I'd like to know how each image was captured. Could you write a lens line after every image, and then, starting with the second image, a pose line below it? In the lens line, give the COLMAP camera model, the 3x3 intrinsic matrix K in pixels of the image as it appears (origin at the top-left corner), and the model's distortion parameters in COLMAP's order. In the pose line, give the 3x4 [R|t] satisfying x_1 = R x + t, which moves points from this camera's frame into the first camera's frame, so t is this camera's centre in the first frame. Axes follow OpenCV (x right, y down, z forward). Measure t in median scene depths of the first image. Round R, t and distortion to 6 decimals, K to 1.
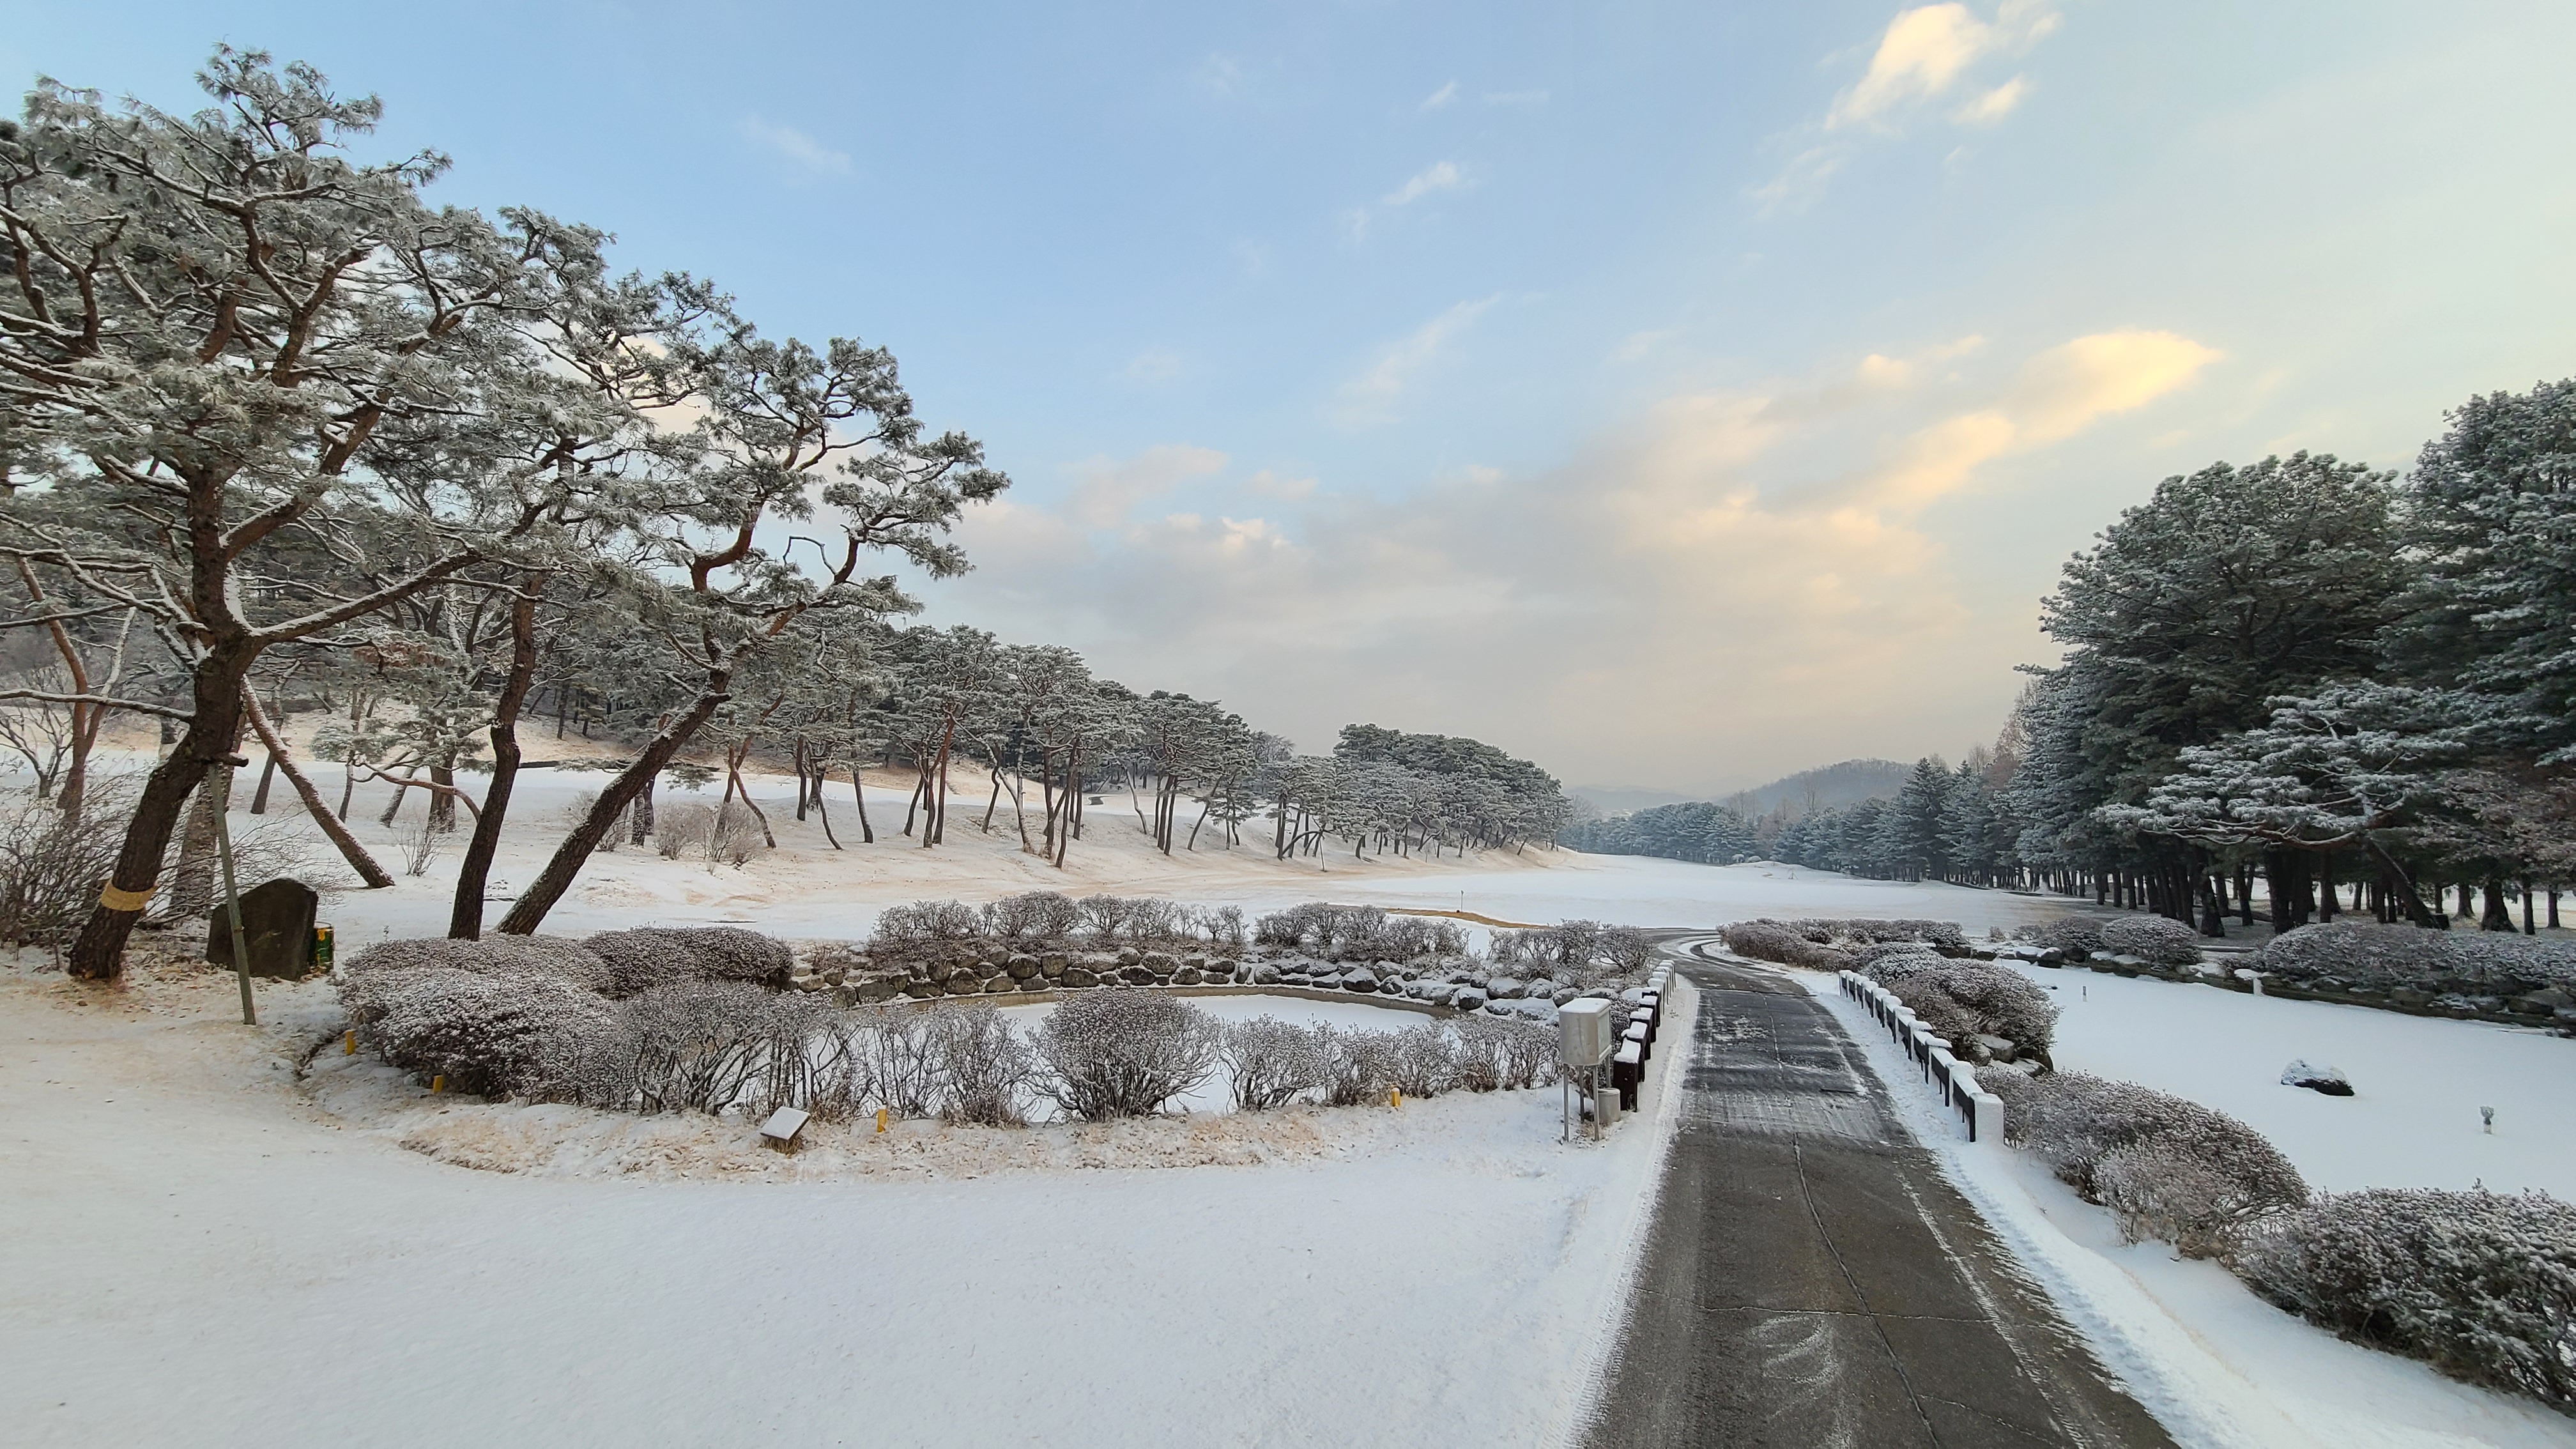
lens RADIAL K [[980.8, 0, 1271.2], [0, 980.8, 733.3], [0, 0, 1]] dist [-0.000716, -0.000071]
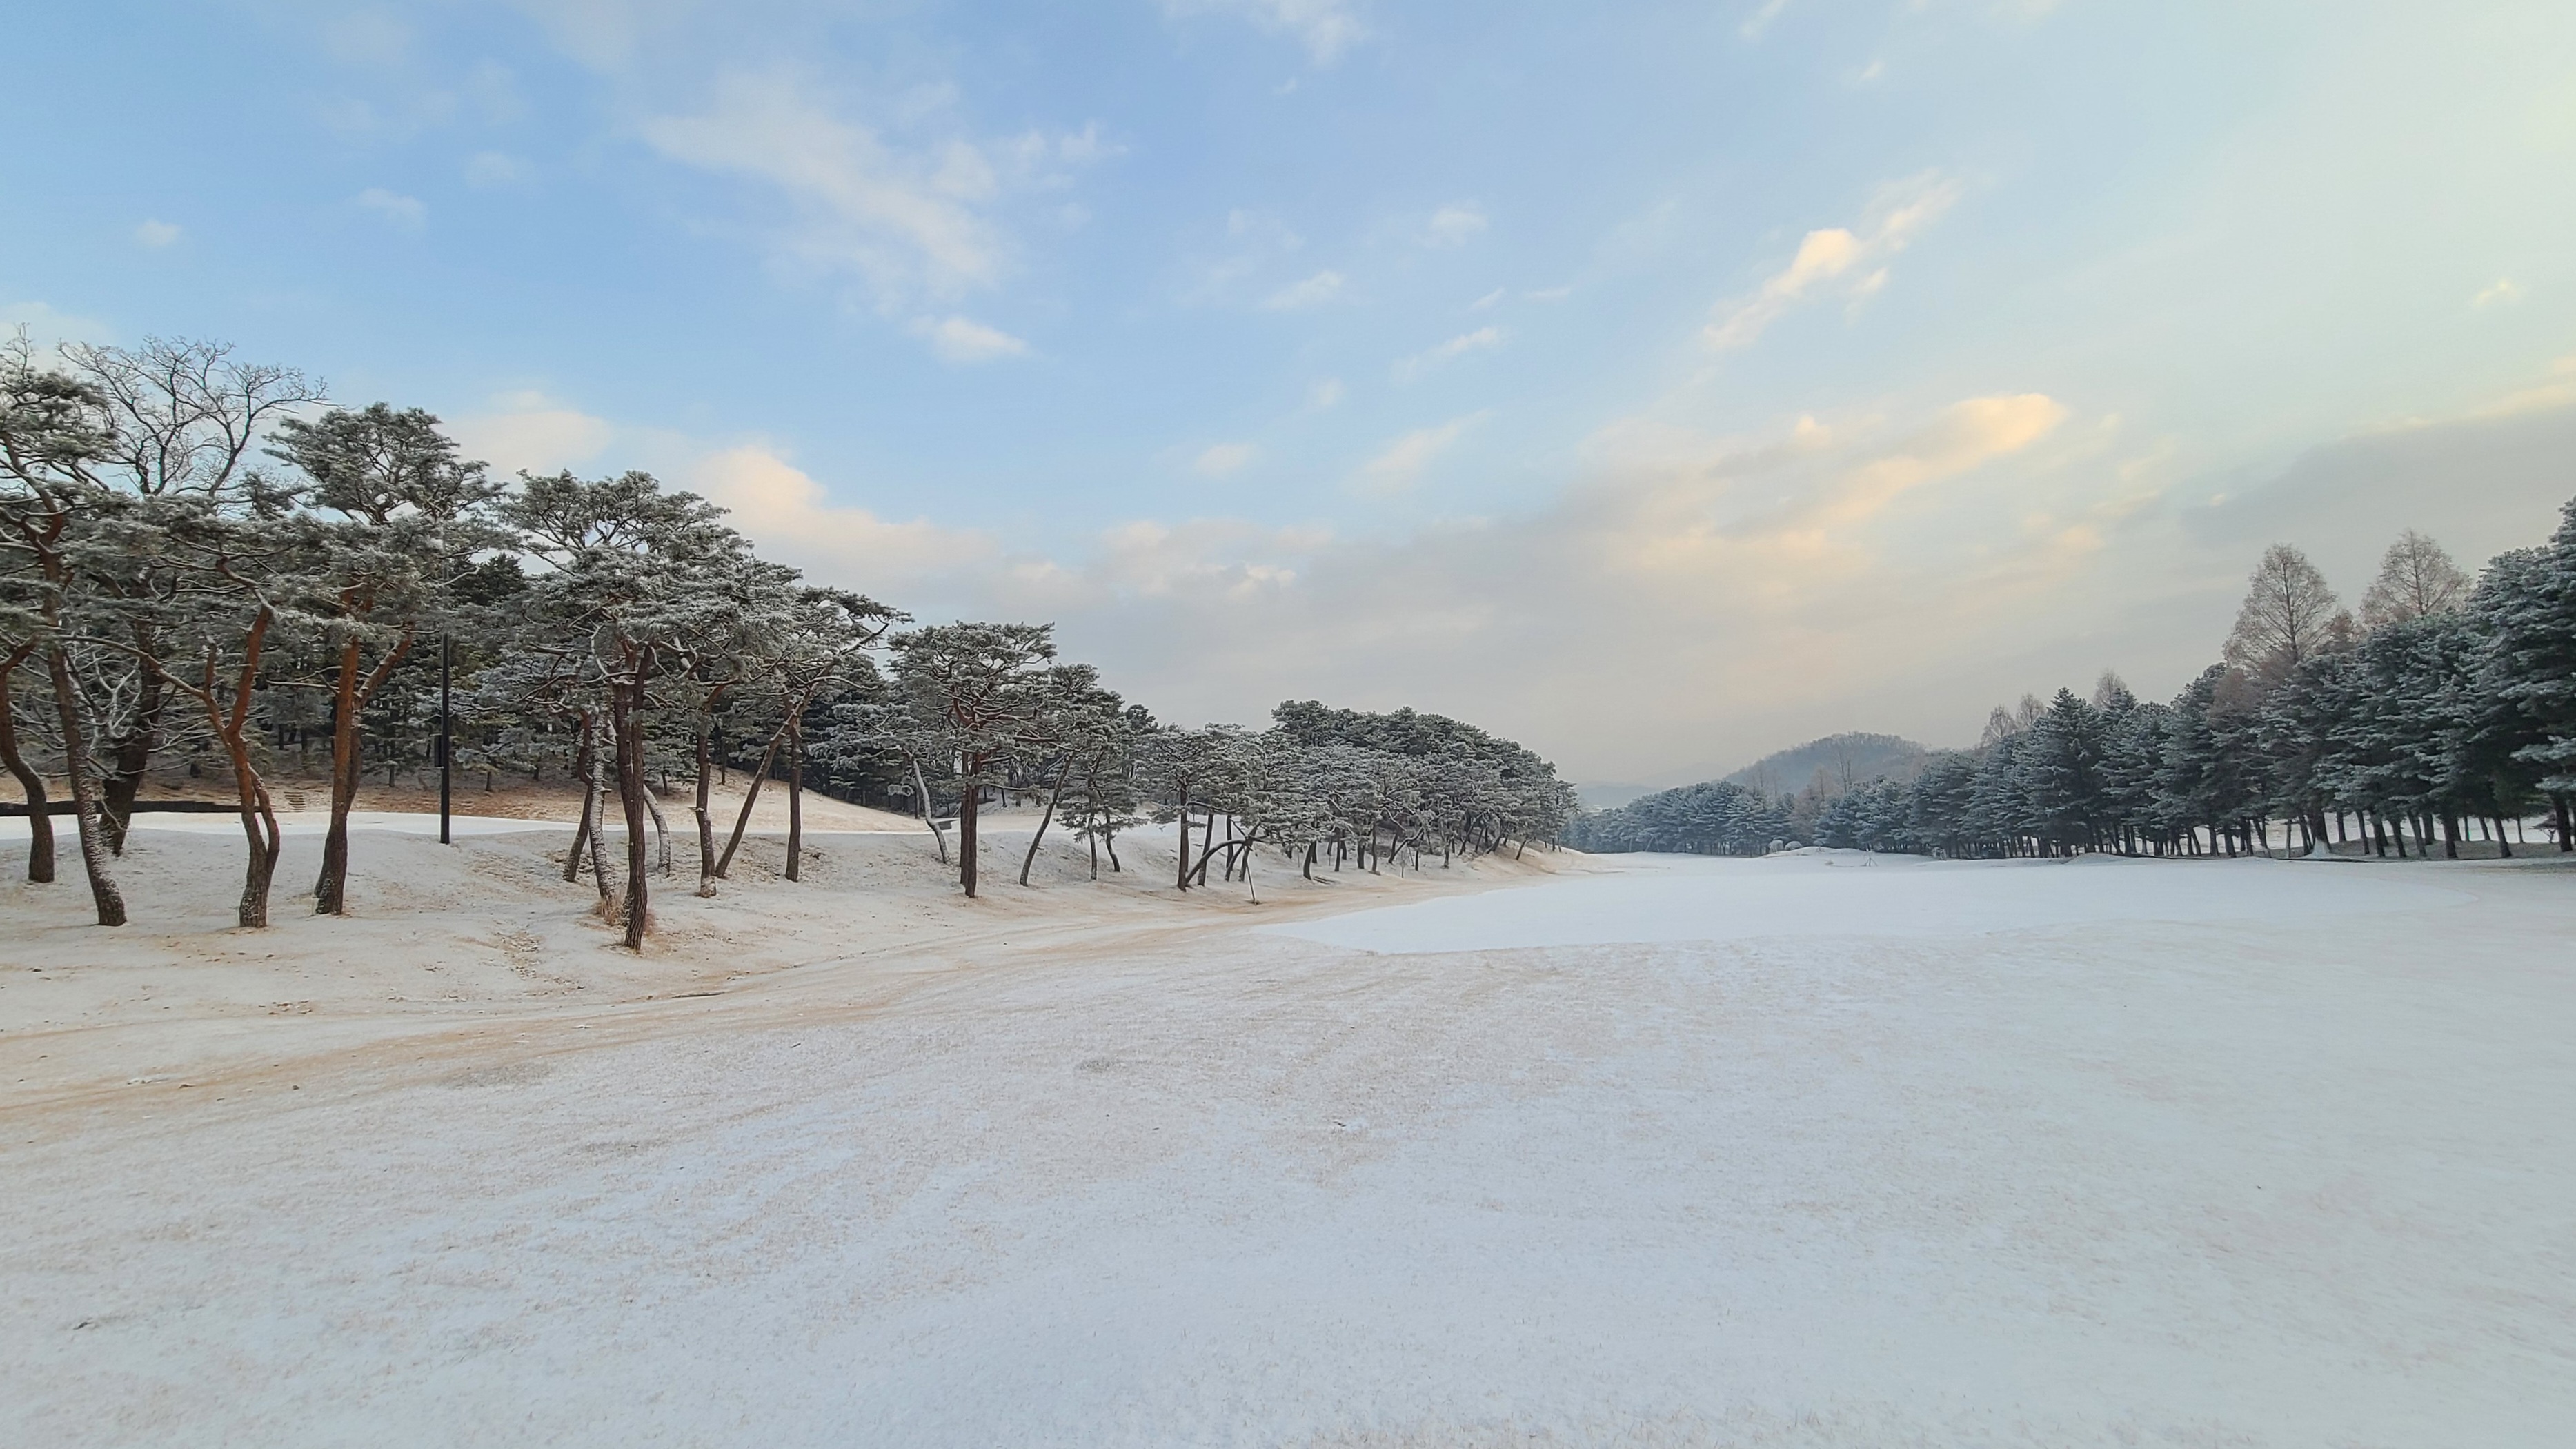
lens RADIAL K [[1006.1, 0, 1288.0], [0, 1006.1, 724.5], [0, 0, 1]] dist [-0.000667, -0.000291]
pose [[0.995146, -0.059925, 0.078058, 0.023720], [0.062309, 0.997651, -0.028471, 0.034627], [-0.076168, 0.033196, 0.996542, 0.265694]]
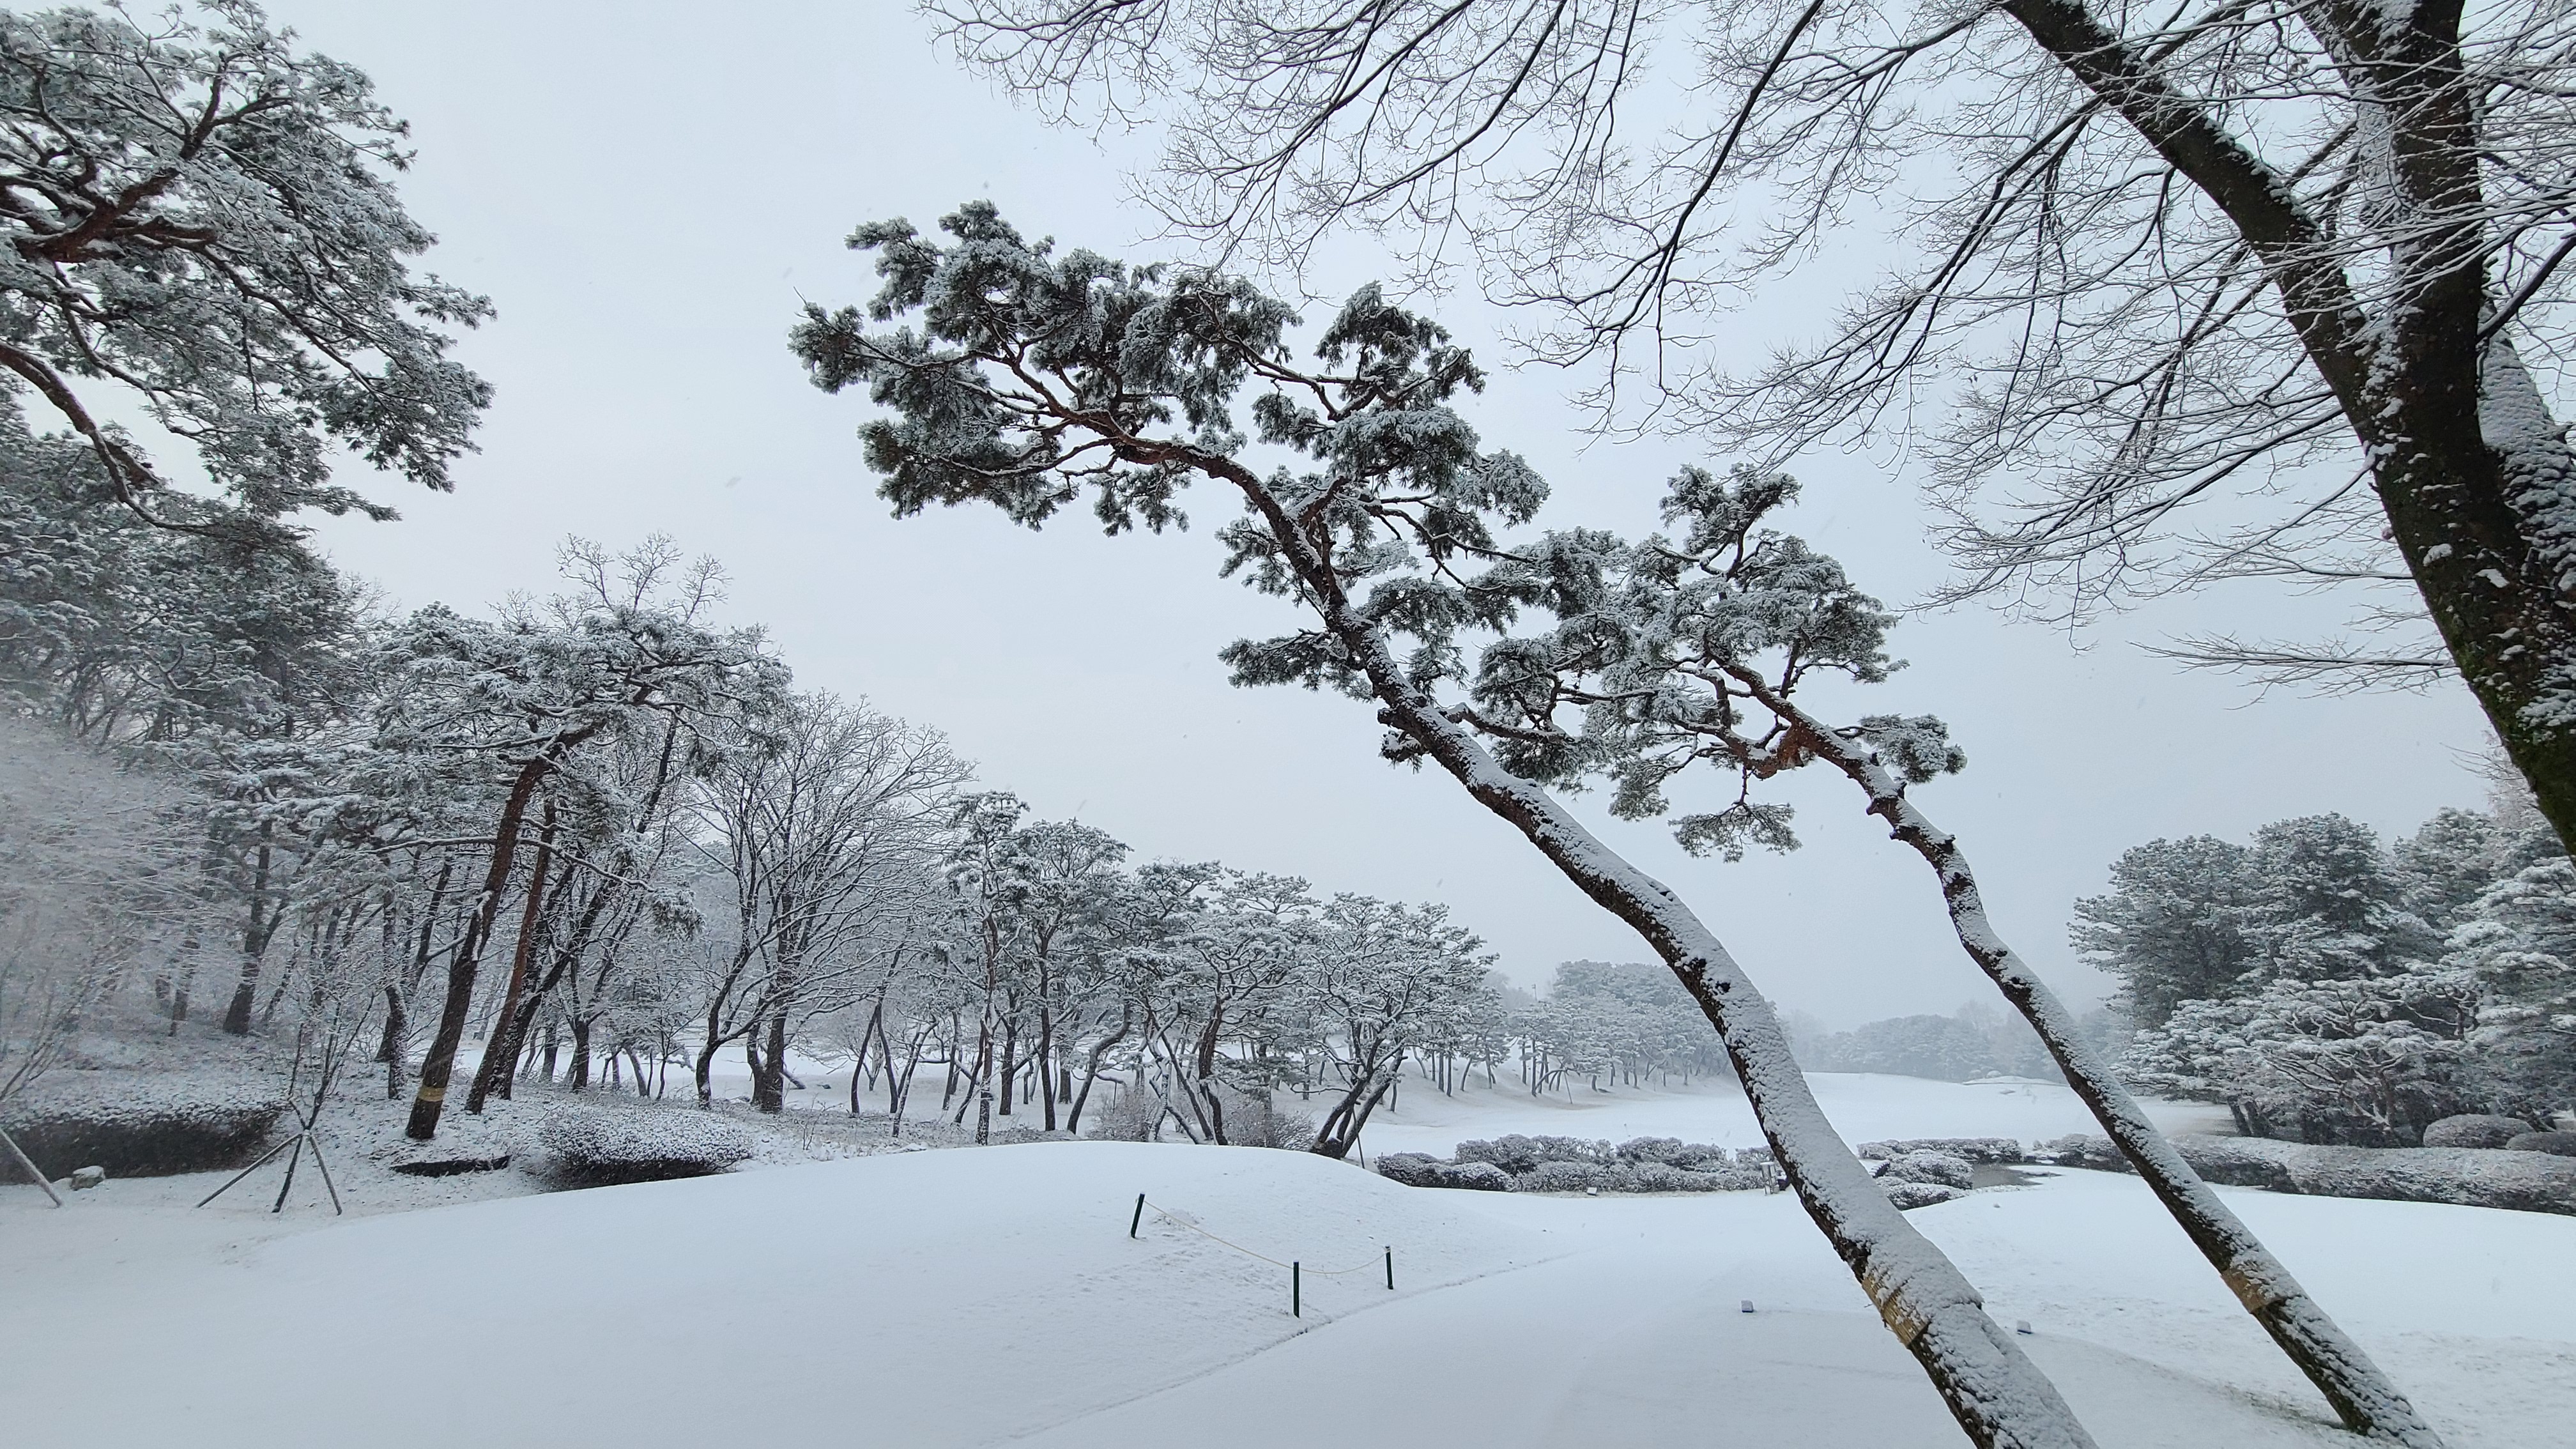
lens RADIAL K [[1040.1, 0, 1237.7], [0, 1040.1, 723.9], [0, 0, 1]] dist [-0.012744, -0.000210]
pose [[0.982077, -0.084598, -0.168427, -0.070457], [0.048773, 0.977239, -0.206460, -0.053479], [0.182060, 0.194545, 0.963850, -0.284352]]
